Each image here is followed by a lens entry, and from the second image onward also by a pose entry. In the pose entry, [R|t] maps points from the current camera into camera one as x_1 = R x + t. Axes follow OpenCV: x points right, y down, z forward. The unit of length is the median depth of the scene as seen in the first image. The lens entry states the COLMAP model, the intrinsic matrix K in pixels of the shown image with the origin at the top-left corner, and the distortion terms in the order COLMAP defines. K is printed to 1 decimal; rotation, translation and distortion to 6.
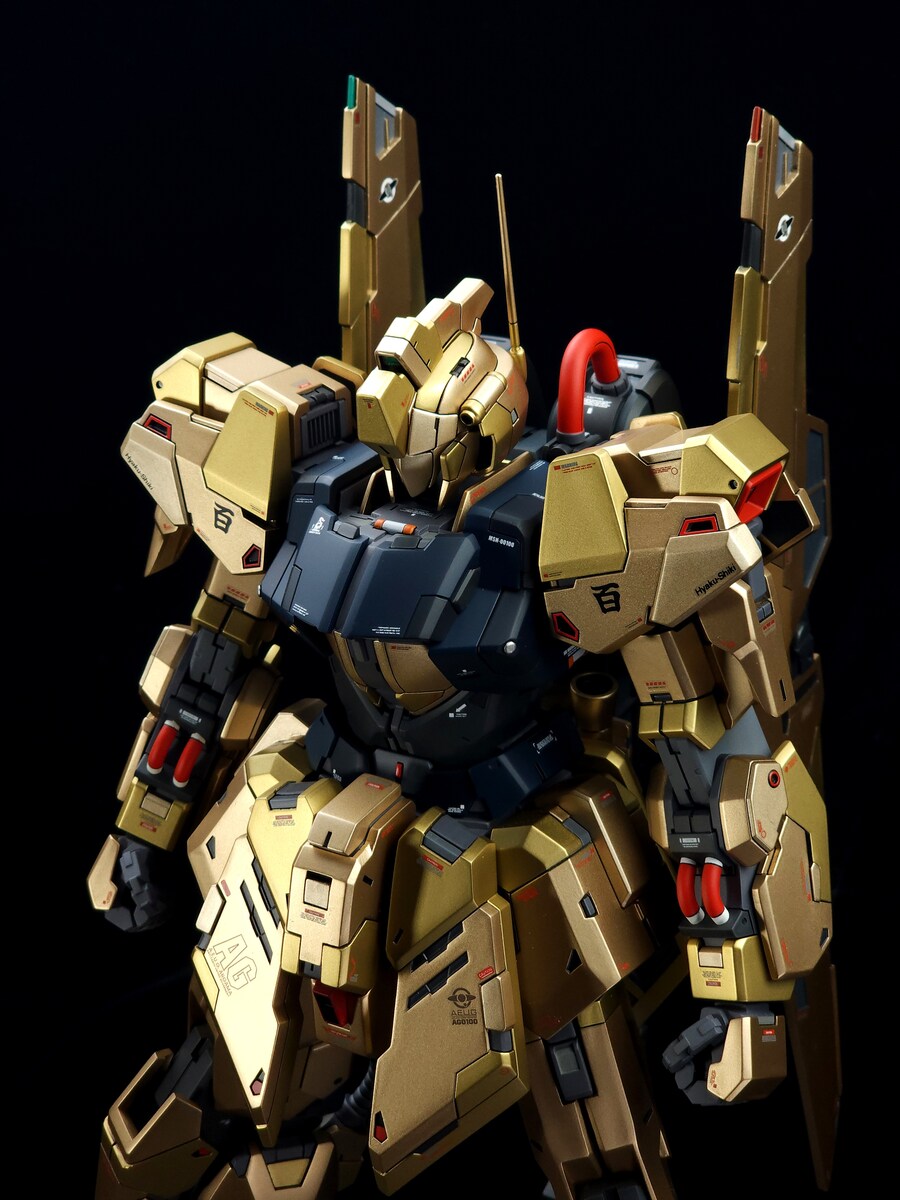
lens RADIAL K [[2296.6, 0, 430.4], [0, 2296.6, 596.5], [0, 0, 1]] dist [-0.623983, 8.060590]
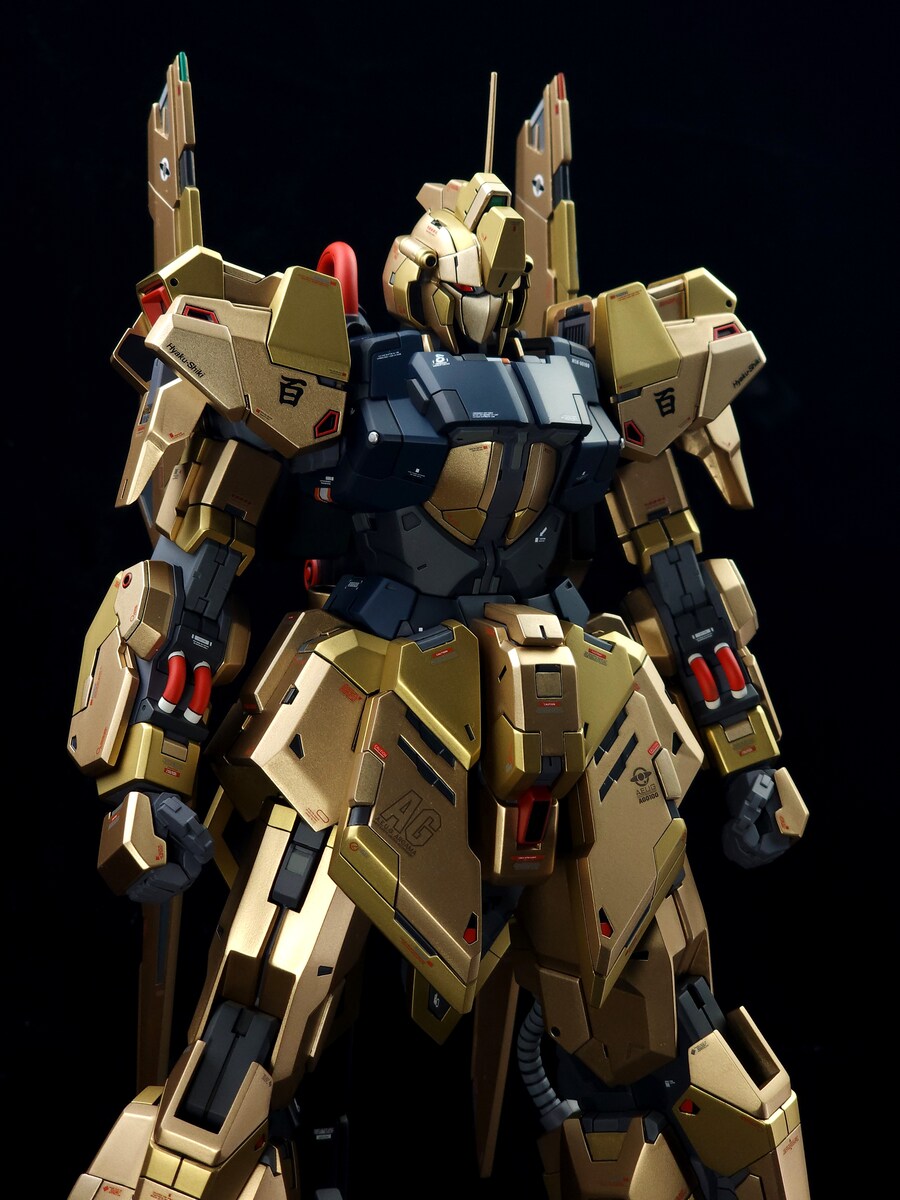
lens RADIAL K [[2387.8, 0, 445.8], [0, 2387.8, 601.0], [0, 0, 1]] dist [-0.649851, 8.395958]
pose [[0.608485, -0.021072, 0.793286, -0.920606], [0.290285, 0.936276, -0.197791, 0.291822], [-0.738566, 0.350632, 0.575827, 0.393316]]
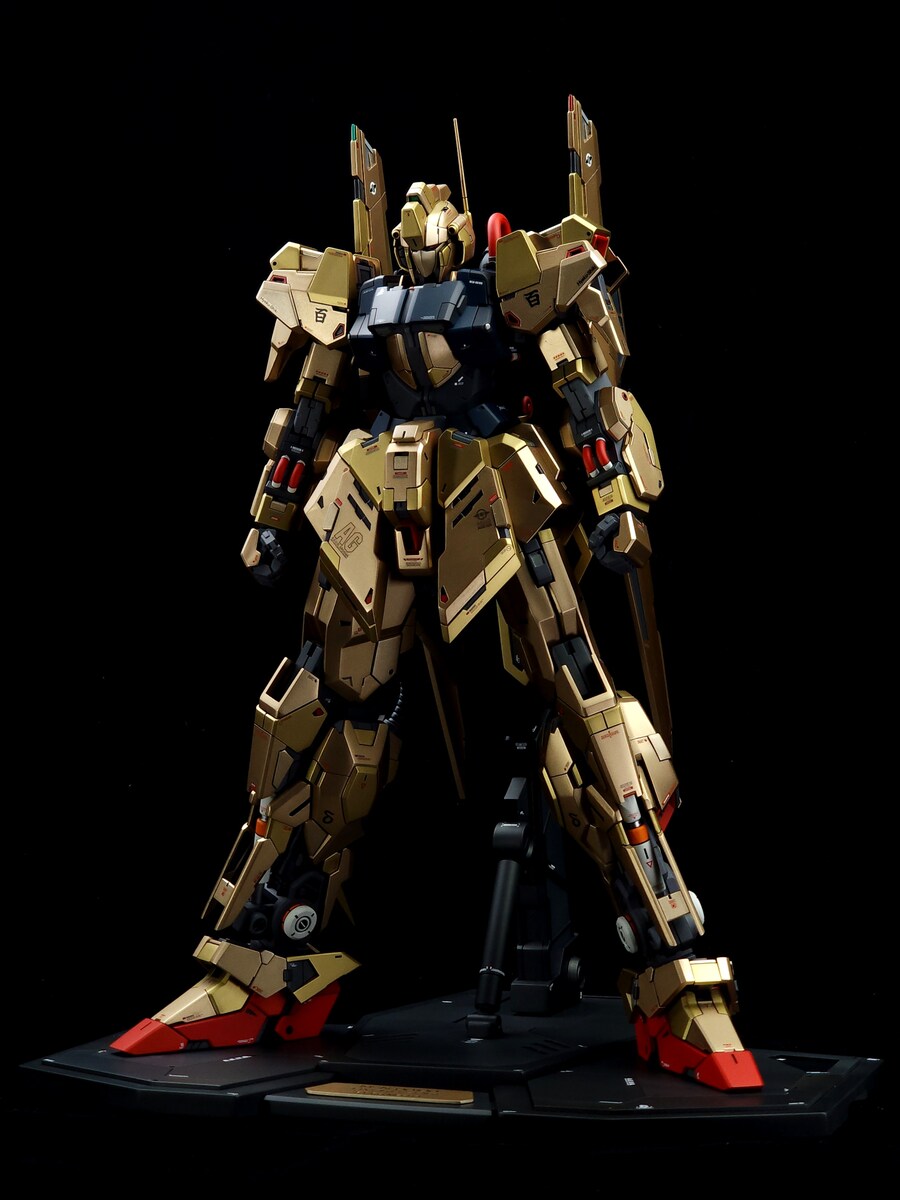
lens RADIAL K [[2530.8, 0, 451.9], [0, 2530.8, 555.3], [0, 0, 1]] dist [-0.609517, 6.554527]
pose [[0.982708, -0.063861, 0.173800, -0.375753], [0.118709, 0.937649, -0.326684, 0.888014], [-0.142101, 0.341667, 0.929016, -0.934930]]
